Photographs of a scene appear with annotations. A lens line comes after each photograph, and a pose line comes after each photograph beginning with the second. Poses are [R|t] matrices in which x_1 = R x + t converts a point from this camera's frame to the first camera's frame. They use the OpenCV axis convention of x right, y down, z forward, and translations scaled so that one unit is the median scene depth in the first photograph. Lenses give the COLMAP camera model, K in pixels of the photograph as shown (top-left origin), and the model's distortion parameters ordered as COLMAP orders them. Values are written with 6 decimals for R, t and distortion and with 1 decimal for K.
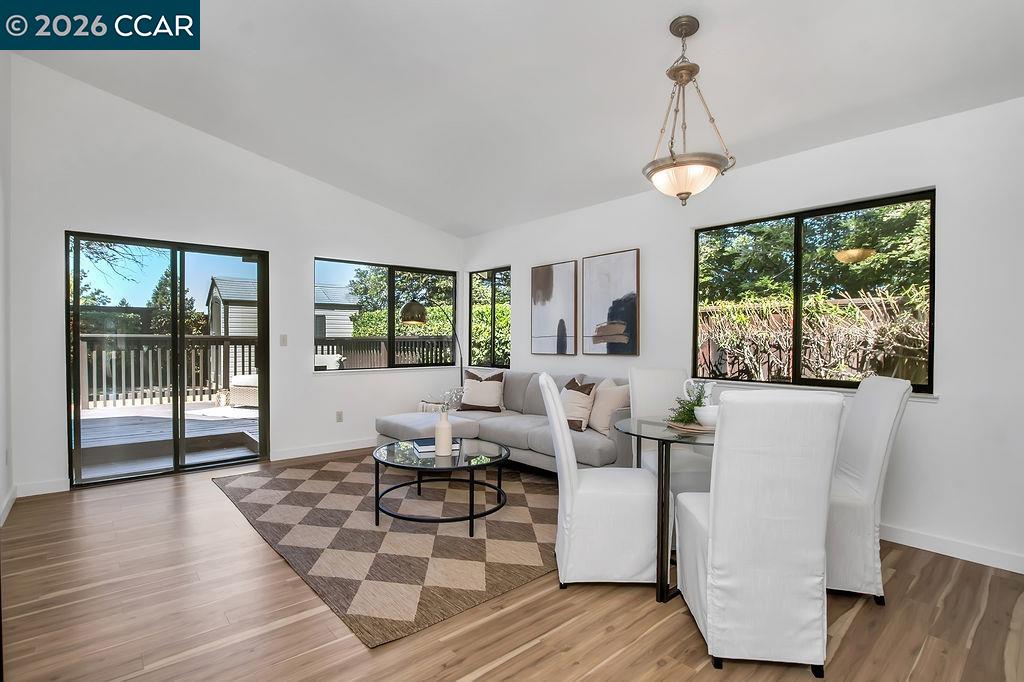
lens RADIAL K [[500.8, 0, 500.9], [0, 500.8, 347.6], [0, 0, 1]] dist [-0.026481, -0.000163]
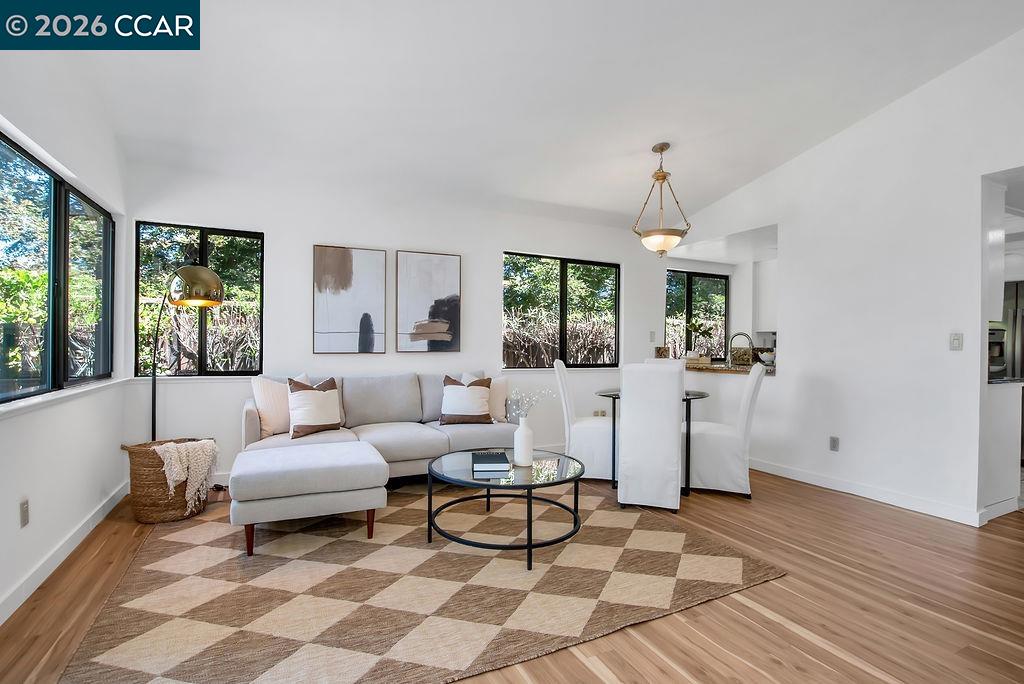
lens RADIAL K [[486.5, 0, 505.2], [0, 486.5, 348.7], [0, 0, 1]] dist [-0.025467, -0.000068]
pose [[0.240334, -0.009727, 0.970641, -0.720739], [0.001230, 0.999952, 0.009716, -0.001737], [-0.970689, -0.001142, 0.240335, 0.612704]]
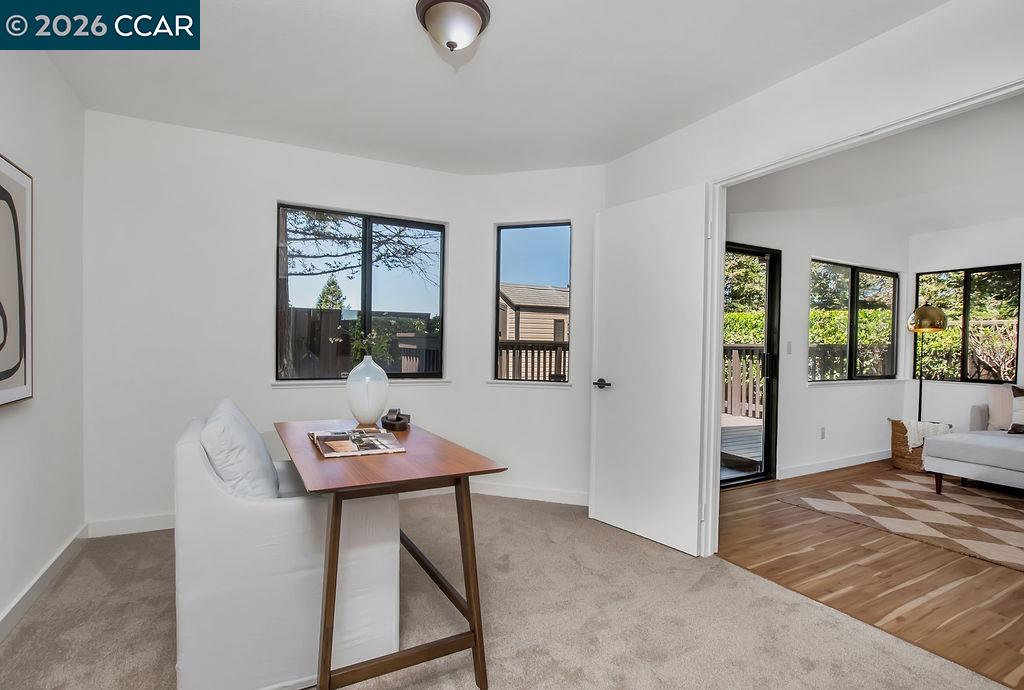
lens RADIAL K [[489.4, 0, 511.5], [0, 489.4, 354.1], [0, 0, 1]] dist [-0.027889, -0.000477]
pose [[0.980876, 0.015239, -0.194038, -0.843218], [-0.015054, 0.999884, 0.002432, 0.002740], [0.194053, 0.000536, 0.980991, 0.031523]]
